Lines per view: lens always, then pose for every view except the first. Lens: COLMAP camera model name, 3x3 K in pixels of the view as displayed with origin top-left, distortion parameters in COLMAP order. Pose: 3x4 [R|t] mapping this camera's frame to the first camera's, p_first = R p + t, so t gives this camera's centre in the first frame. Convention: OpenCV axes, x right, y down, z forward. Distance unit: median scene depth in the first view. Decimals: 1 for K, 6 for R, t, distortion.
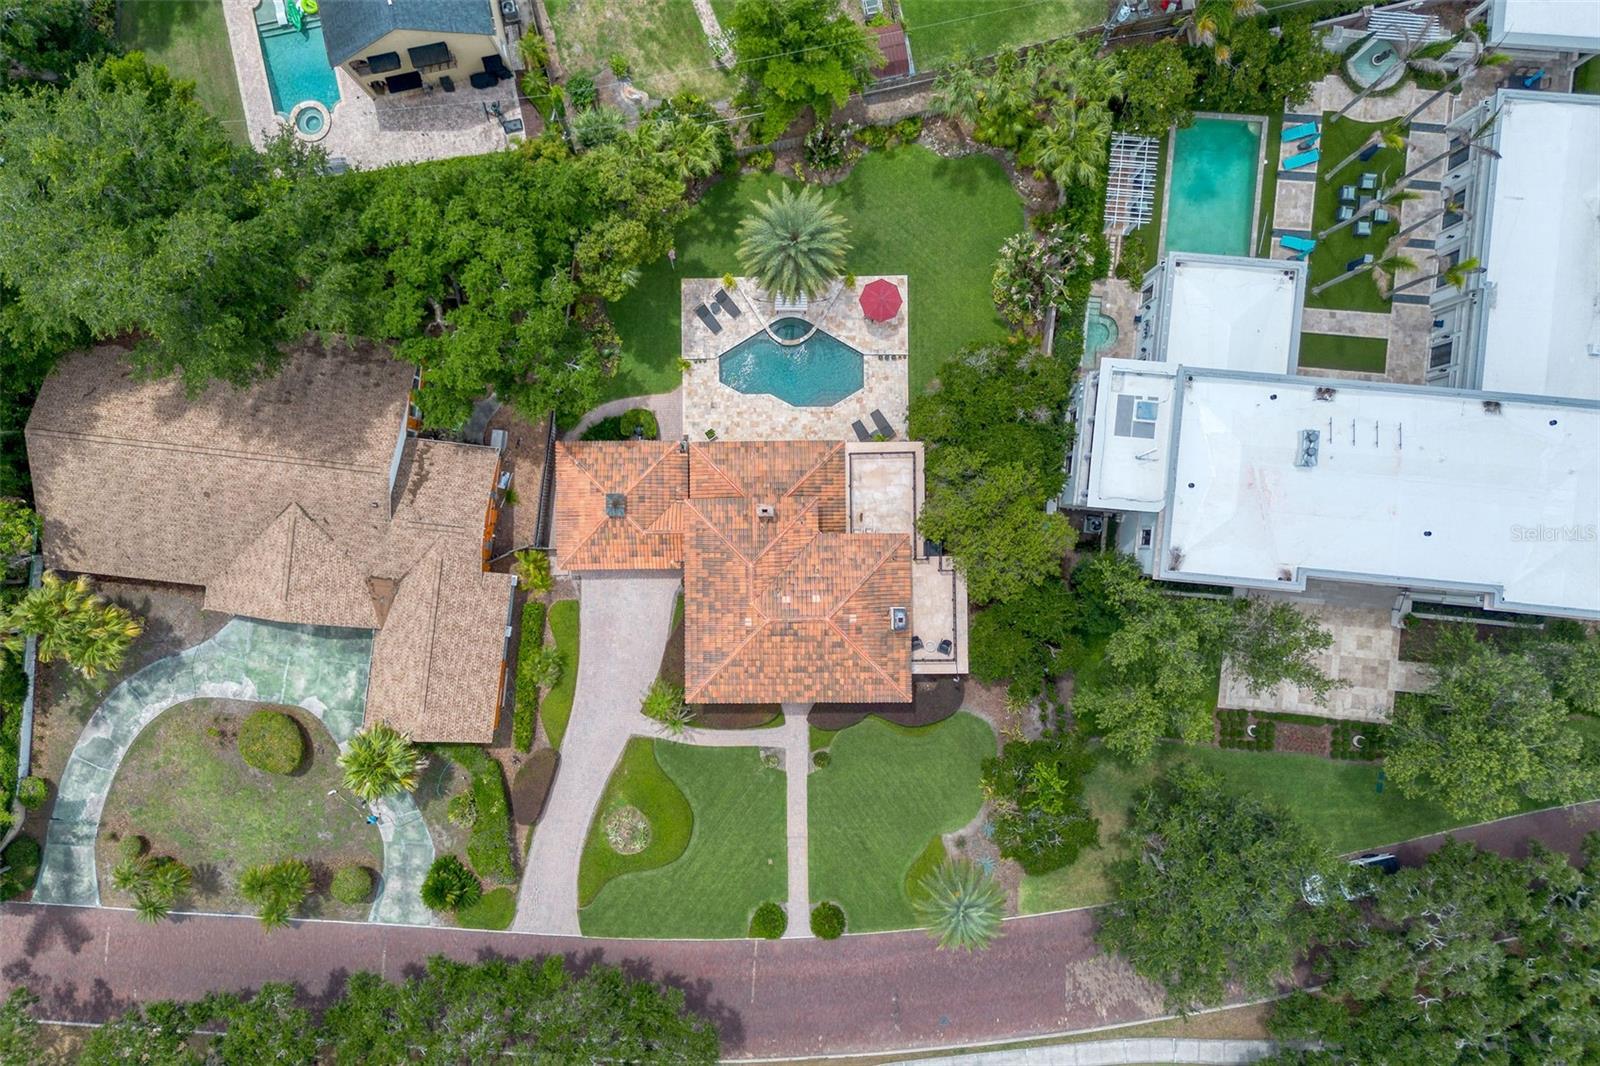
lens RADIAL K [[1285.1, 0, 734.8], [0, 1285.1, 533.3], [0, 0, 1]] dist [0.074317, -0.111346]
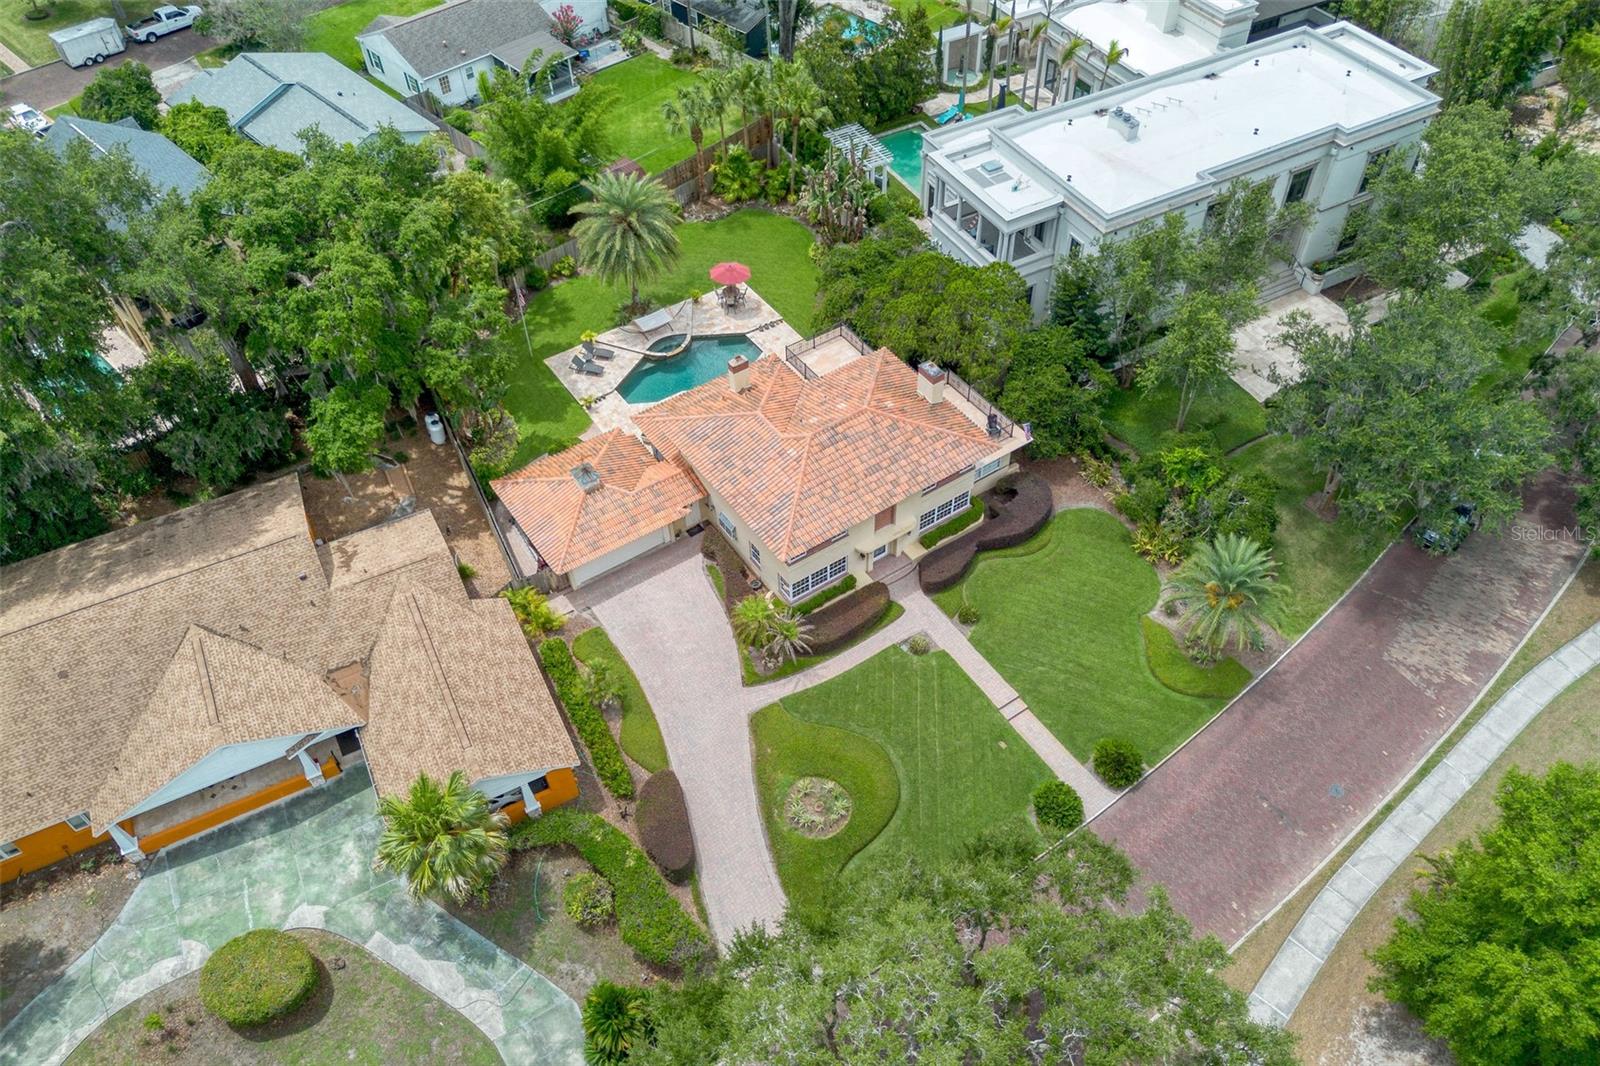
lens RADIAL K [[1209.1, 0, 807.5], [0, 1209.1, 524.3], [0, 0, 1]] dist [0.056912, -0.046081]
pose [[0.832021, -0.388638, 0.395856, -0.295077], [0.554466, 0.605191, -0.571236, 0.524710], [-0.017564, 0.694769, 0.719018, 0.438993]]
